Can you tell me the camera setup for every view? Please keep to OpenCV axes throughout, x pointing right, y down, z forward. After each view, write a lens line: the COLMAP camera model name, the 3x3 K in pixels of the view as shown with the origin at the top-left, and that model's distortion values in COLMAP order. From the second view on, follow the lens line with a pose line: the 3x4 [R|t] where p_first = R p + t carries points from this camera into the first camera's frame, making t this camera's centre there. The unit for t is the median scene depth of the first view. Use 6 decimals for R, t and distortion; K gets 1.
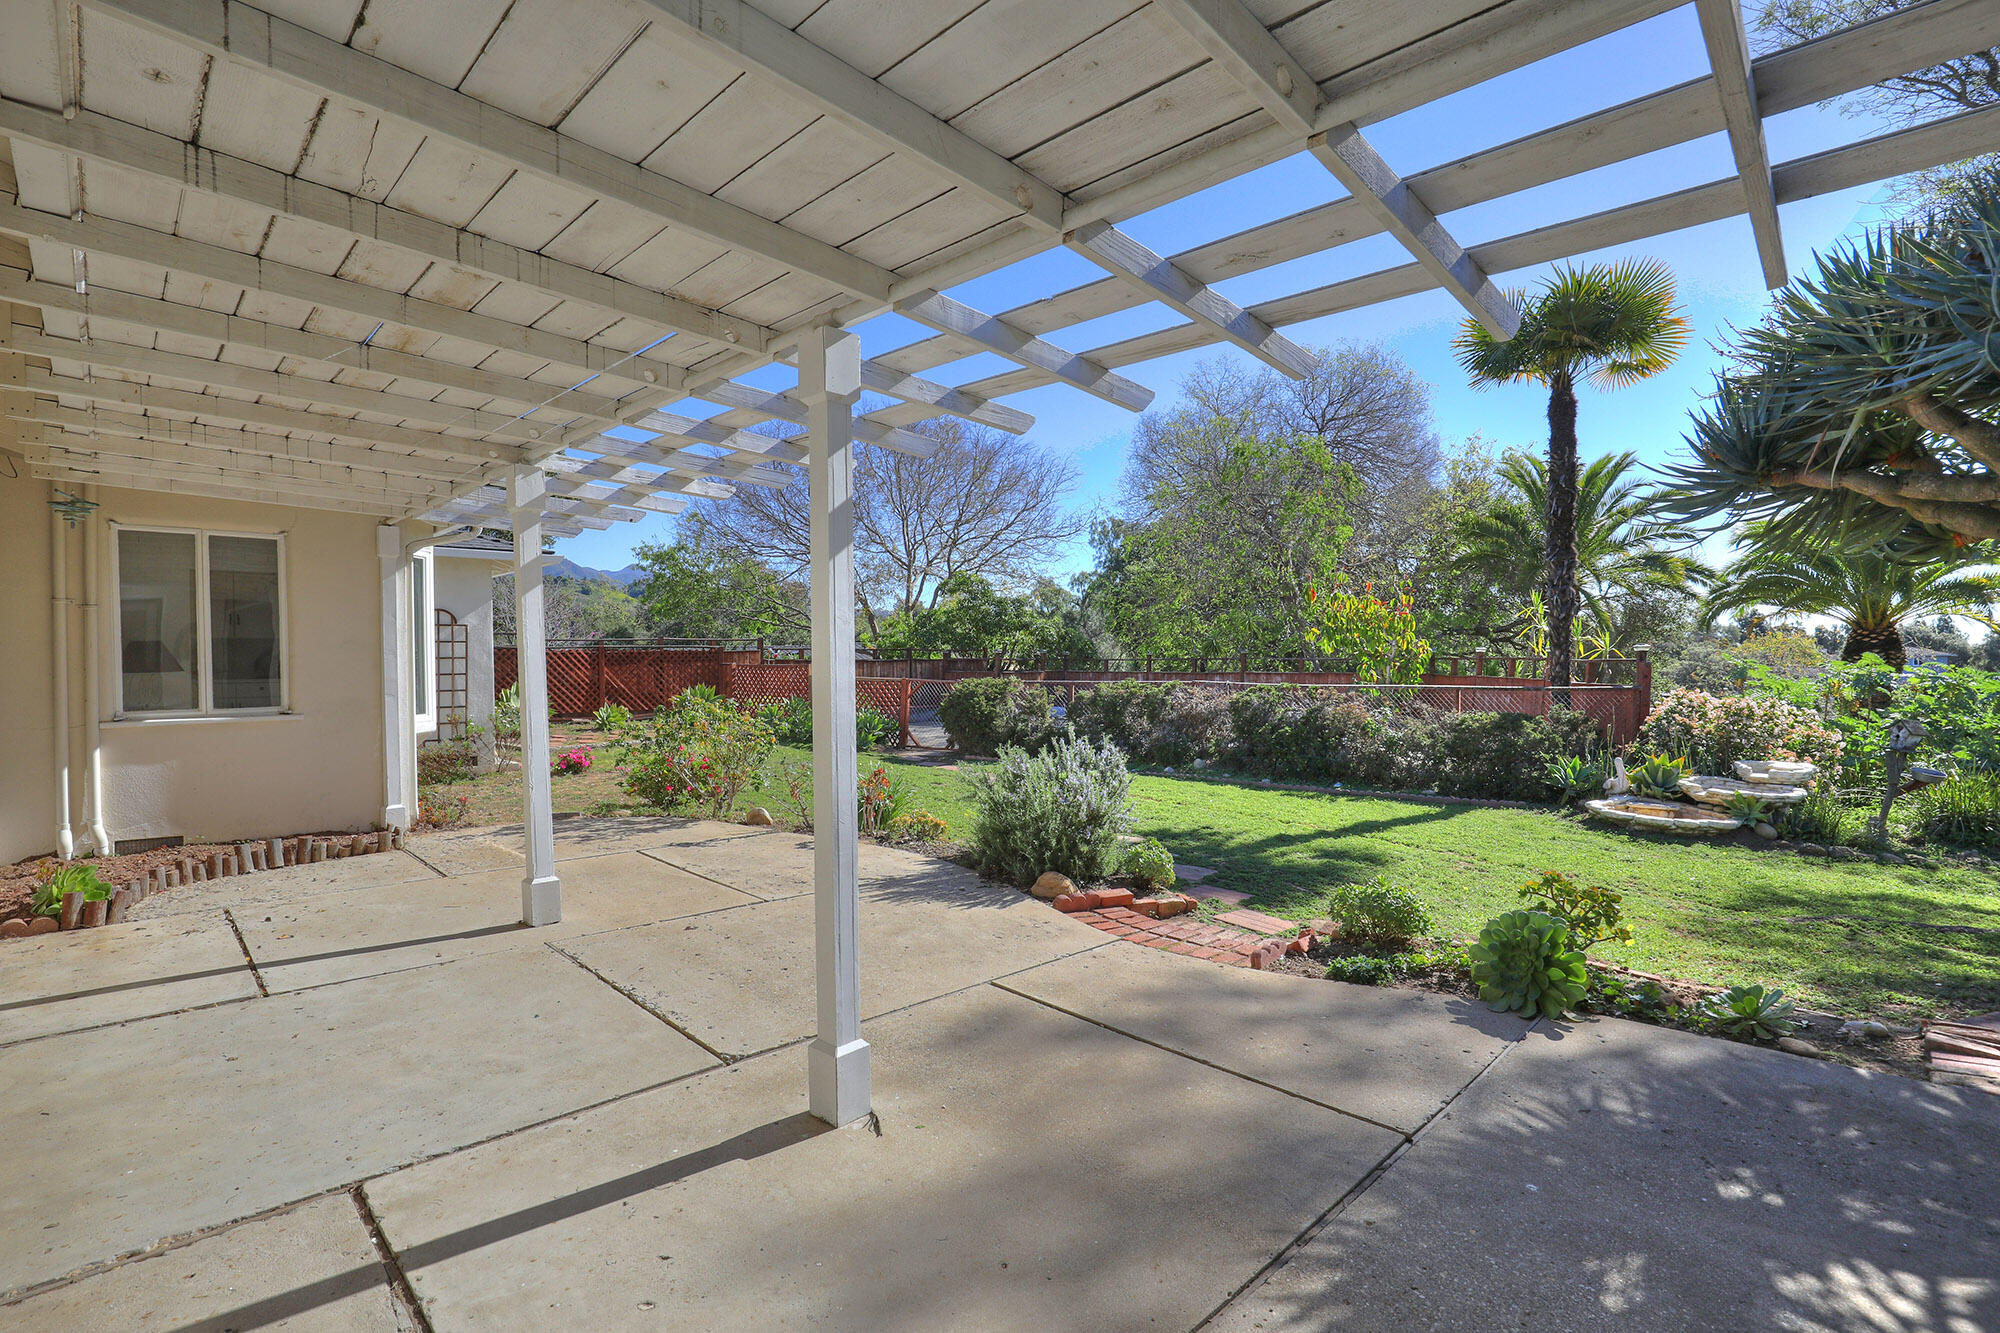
lens RADIAL K [[875.8, 0, 970.4], [0, 875.8, 670.4], [0, 0, 1]] dist [0.001409, 0.000172]
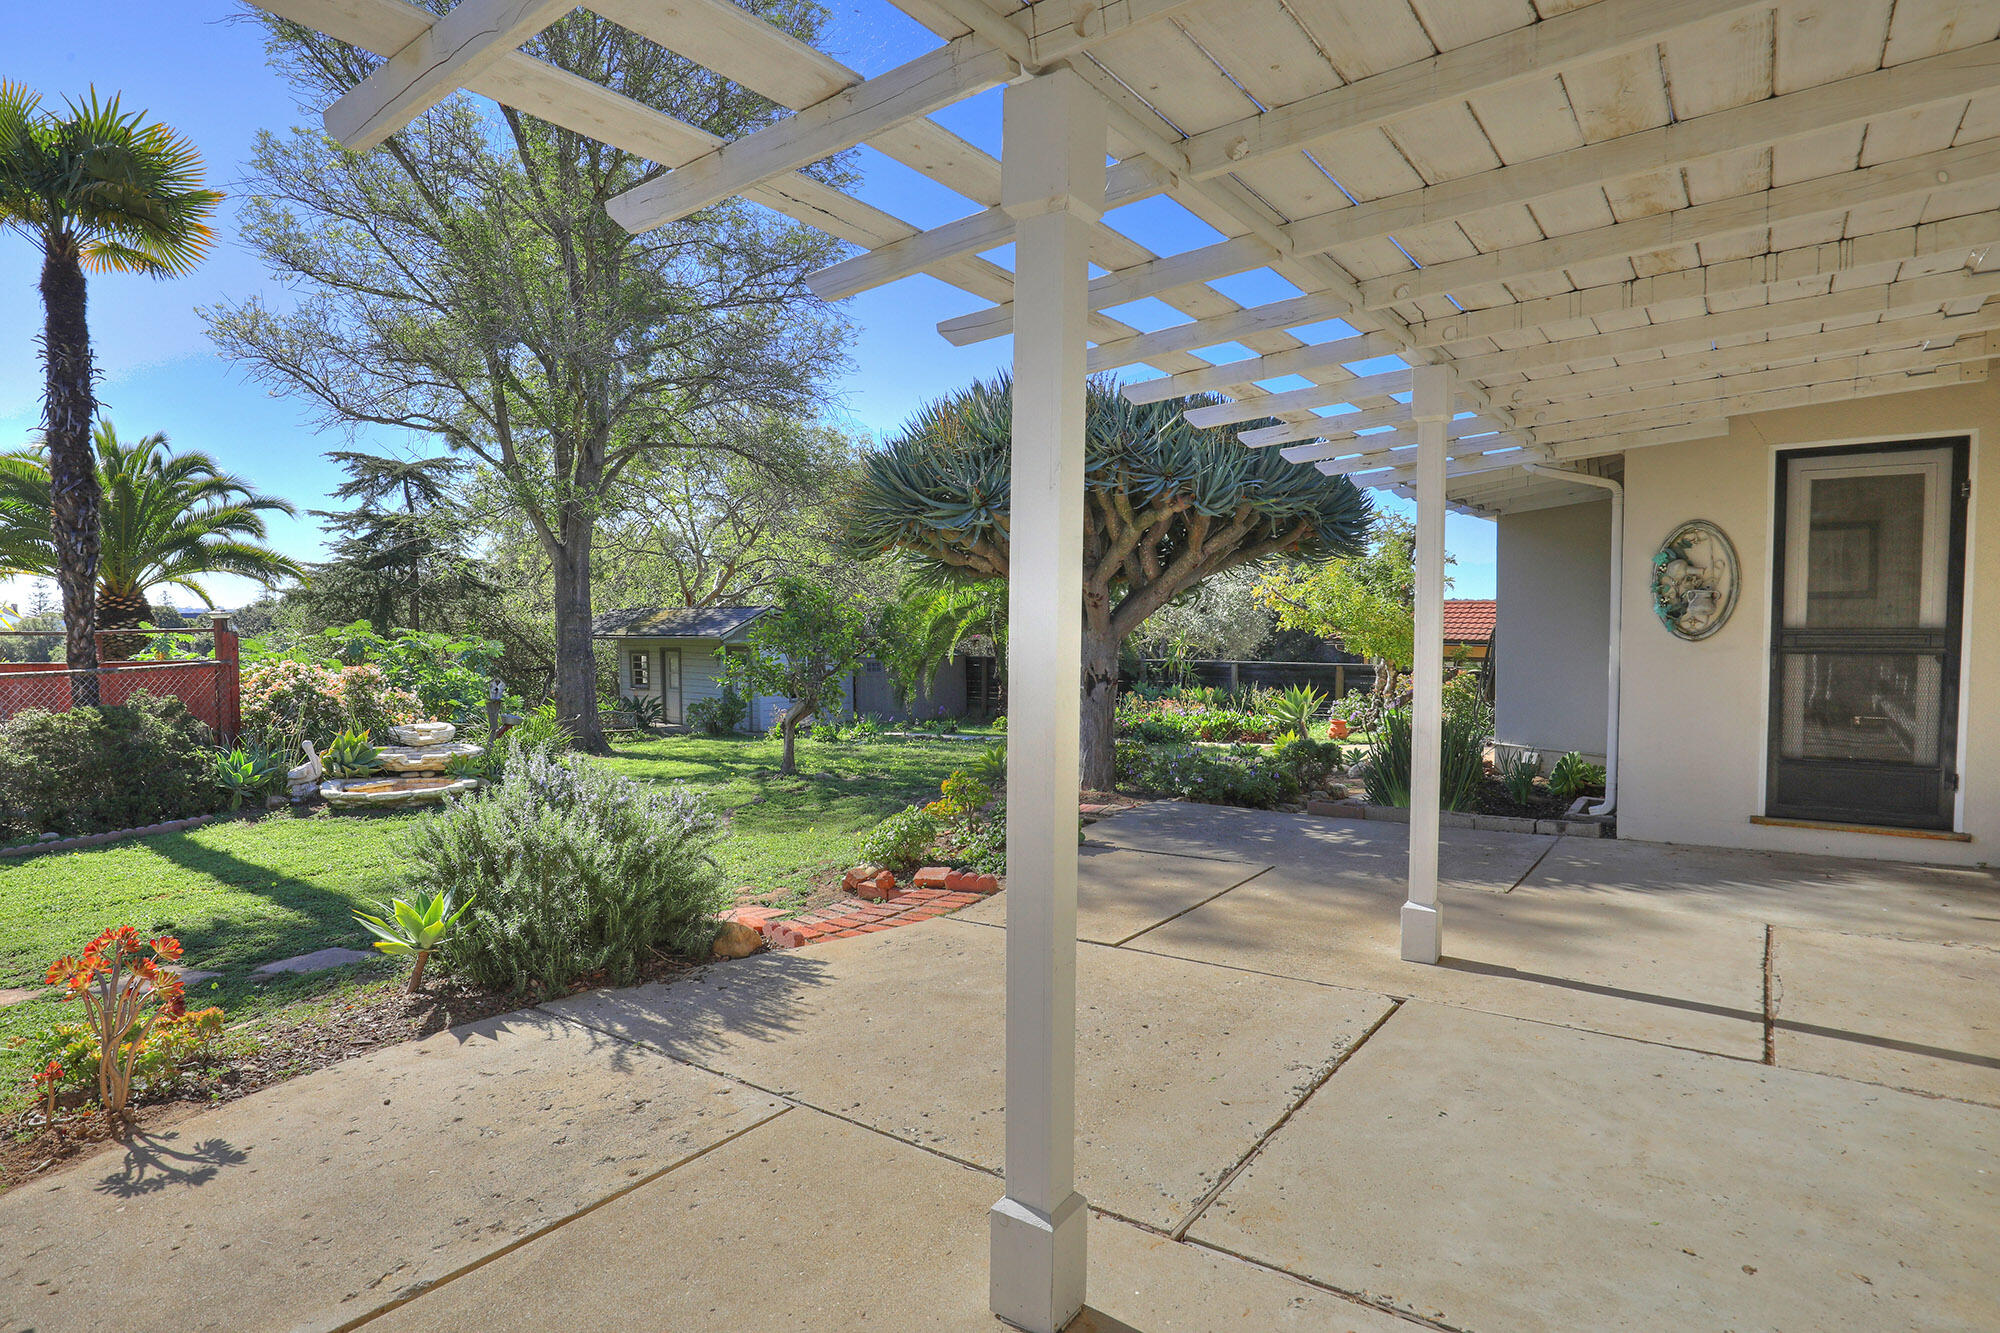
lens RADIAL K [[1152.6, 0, 953.2], [0, 1152.6, 669.1], [0, 0, 1]] dist [0.001143, -0.000976]
pose [[-0.180403, -0.037916, 0.982862, -0.949855], [0.025749, 0.998732, 0.043255, -0.008369], [-0.983256, 0.033111, -0.179198, 1.109139]]
